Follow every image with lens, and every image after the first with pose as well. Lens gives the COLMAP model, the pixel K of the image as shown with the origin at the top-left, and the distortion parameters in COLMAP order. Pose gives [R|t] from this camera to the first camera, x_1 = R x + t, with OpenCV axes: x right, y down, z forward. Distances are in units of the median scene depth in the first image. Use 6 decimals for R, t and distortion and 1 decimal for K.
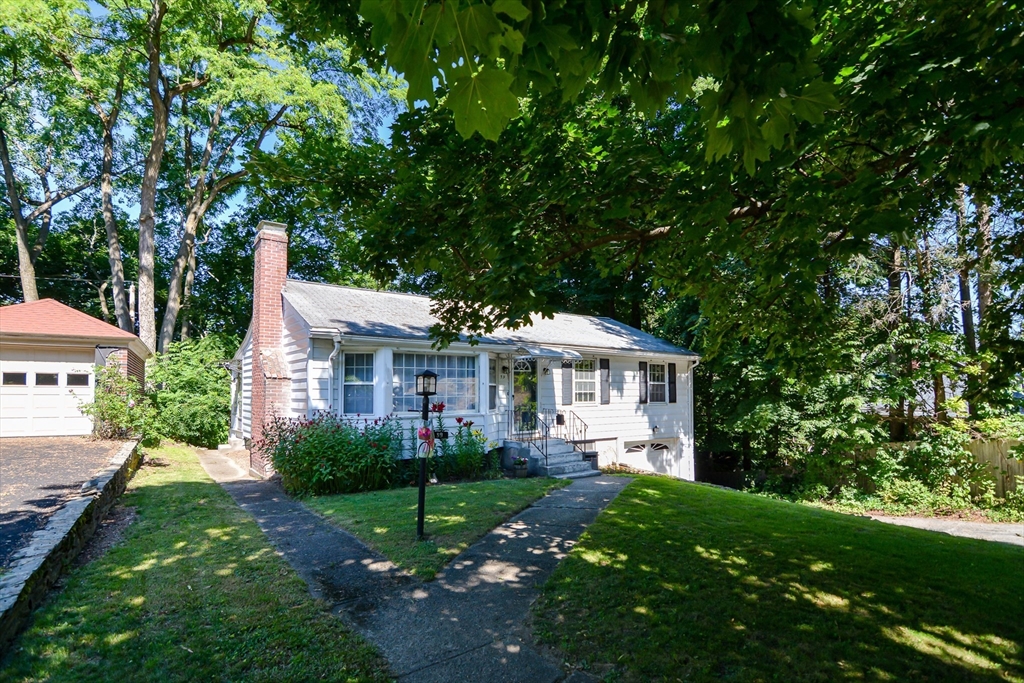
lens RADIAL K [[505.7, 0, 511.3], [0, 505.7, 390.1], [0, 0, 1]] dist [-0.001052, -0.000194]
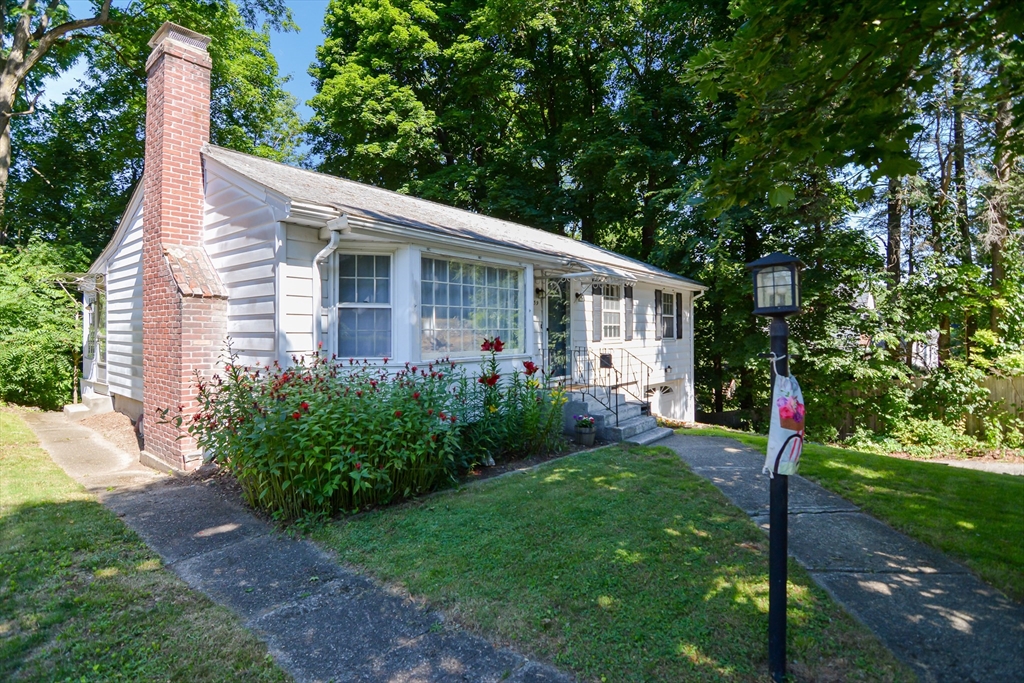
lens RADIAL K [[494.3, 0, 503.0], [0, 494.3, 339.0], [0, 0, 1]] dist [-0.010841, -0.000469]
pose [[0.972078, -0.002705, 0.234644, -0.196485], [-0.002544, 0.999753, 0.022065, 0.008636], [-0.234646, -0.022046, 0.971831, 0.283493]]
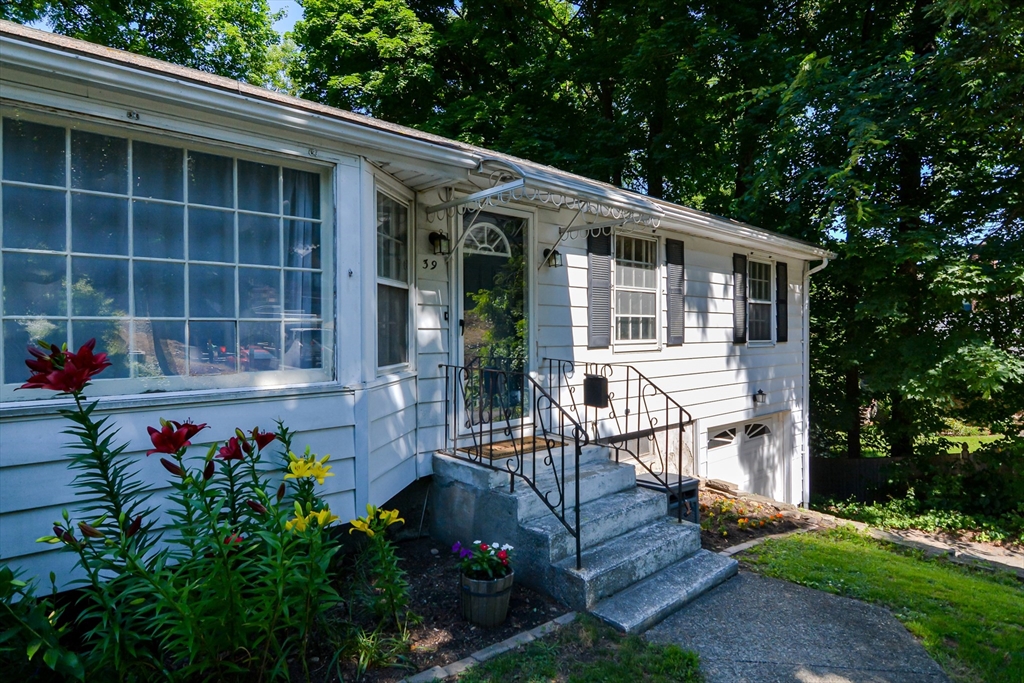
lens RADIAL K [[545.5, 0, 512.0], [0, 545.5, 341.5], [0, 0, 1]] dist [-0.000763, -0.000026]
pose [[0.995876, 0.001905, 0.090704, 0.003866], [-0.004487, 0.999590, 0.028267, 0.011983], [-0.090613, -0.028557, 0.995477, 0.551970]]
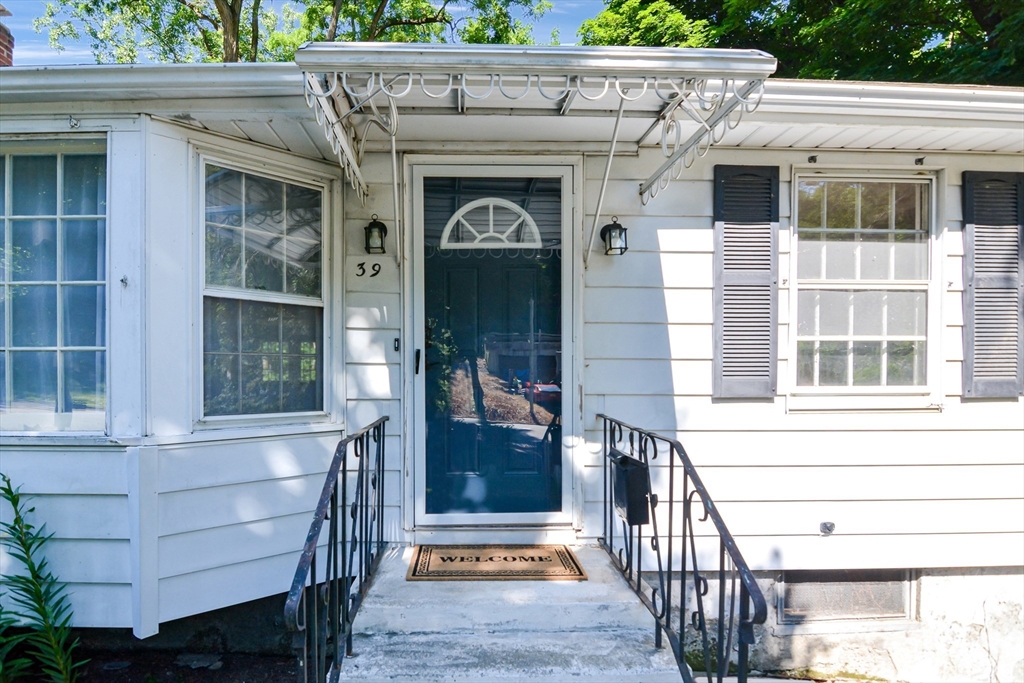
lens RADIAL K [[515.7, 0, 483.2], [0, 515.7, 394.6], [0, 0, 1]] dist [-0.014109, -0.000388]
pose [[0.823116, 0.017687, -0.567598, 0.135019], [0.001230, 0.999457, 0.032927, 0.018949], [0.567872, -0.027801, 0.822647, 0.724935]]
